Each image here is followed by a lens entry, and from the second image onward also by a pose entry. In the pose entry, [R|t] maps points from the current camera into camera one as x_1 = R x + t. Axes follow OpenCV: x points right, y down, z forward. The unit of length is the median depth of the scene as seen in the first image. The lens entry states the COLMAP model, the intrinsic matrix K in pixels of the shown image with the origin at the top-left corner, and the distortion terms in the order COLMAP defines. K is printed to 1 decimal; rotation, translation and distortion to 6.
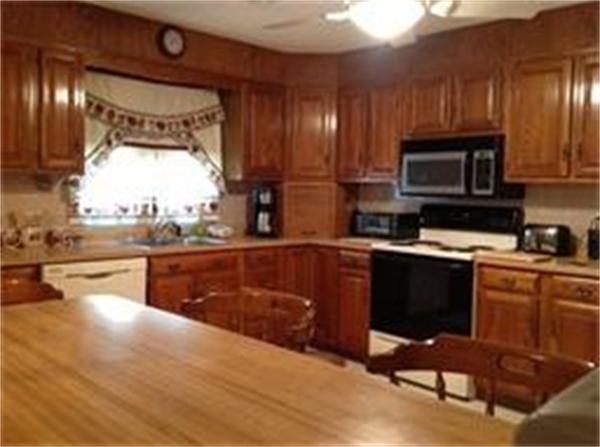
lens RADIAL K [[573.3, 0, 300.0], [0, 573.3, 223.5], [0, 0, 1]] dist [0.204967, -0.491554]
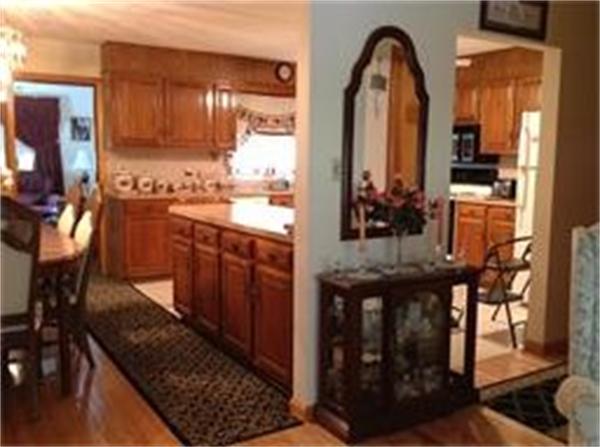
lens RADIAL K [[573.3, 0, 300.0], [0, 573.3, 223.5], [0, 0, 1]] dist [0.204967, -0.491554]
pose [[0.979075, 0.019172, -0.202594, 0.168424], [-0.008734, 0.998594, 0.052293, 0.039764], [0.203311, -0.049429, 0.977866, -0.631901]]
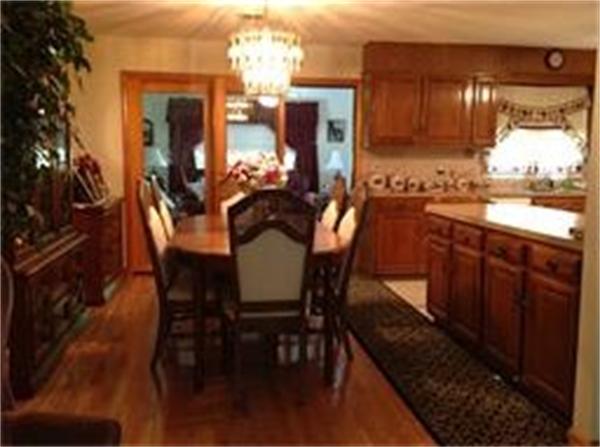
lens RADIAL K [[573.3, 0, 300.0], [0, 573.3, 223.5], [0, 0, 1]] dist [0.204967, -0.491554]
pose [[0.820236, 0.058404, -0.569035, 0.123270], [-0.029554, 0.997772, 0.059807, 0.043819], [0.571261, -0.032238, 0.820135, -0.618221]]
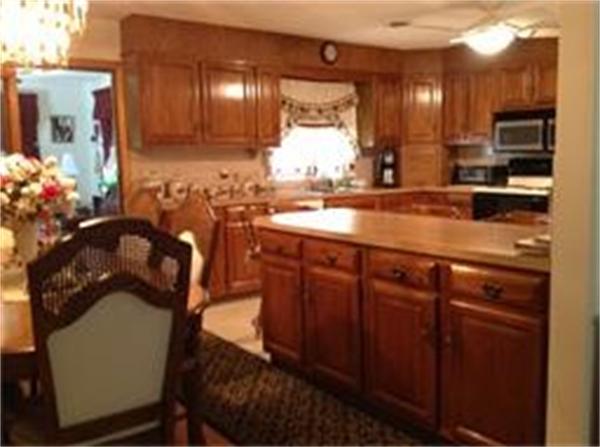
lens RADIAL K [[573.3, 0, 300.0], [0, 573.3, 223.5], [0, 0, 1]] dist [0.204967, -0.491554]
pose [[0.992533, -0.021331, -0.120101, -0.120495], [0.028207, 0.998041, 0.055849, 0.029490], [0.118674, -0.058820, 0.991190, -0.443834]]
